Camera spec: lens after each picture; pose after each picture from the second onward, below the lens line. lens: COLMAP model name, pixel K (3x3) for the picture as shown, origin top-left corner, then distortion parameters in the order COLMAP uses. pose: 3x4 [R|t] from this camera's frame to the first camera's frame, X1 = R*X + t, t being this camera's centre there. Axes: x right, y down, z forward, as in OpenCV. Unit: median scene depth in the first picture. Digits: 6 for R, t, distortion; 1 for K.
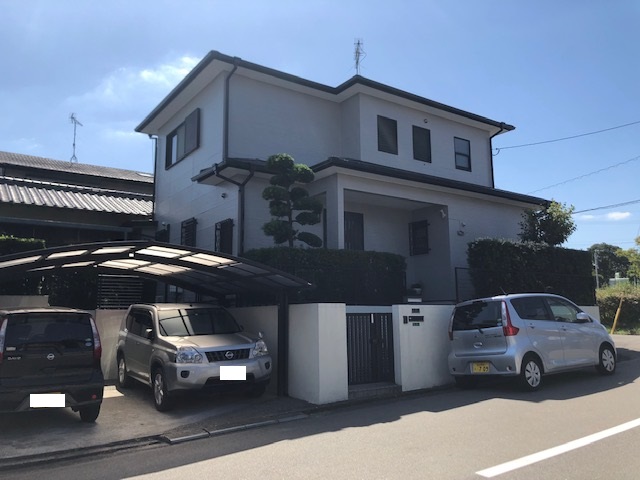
lens RADIAL K [[529.6, 0, 326.3], [0, 529.6, 225.3], [0, 0, 1]] dist [0.003438, -0.006289]
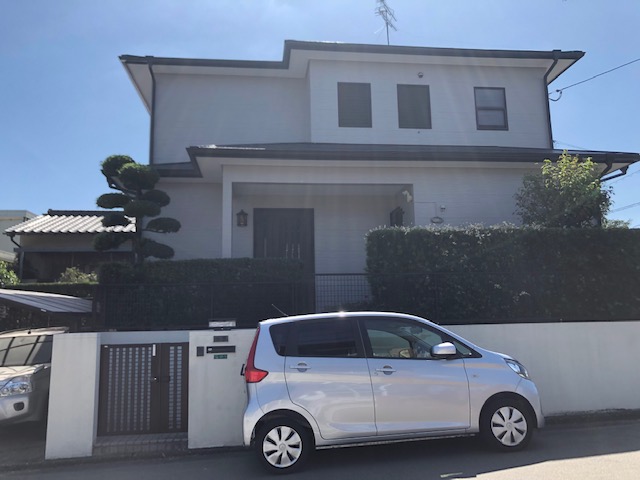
lens RADIAL K [[529.6, 0, 320.7], [0, 529.6, 235.9], [0, 0, 1]] dist [0.003438, -0.006289]
pose [[0.875210, -0.091058, -0.475096, 0.641795], [0.097835, 0.995147, -0.010502, 0.040166], [0.473747, -0.037289, 0.879871, 0.417638]]
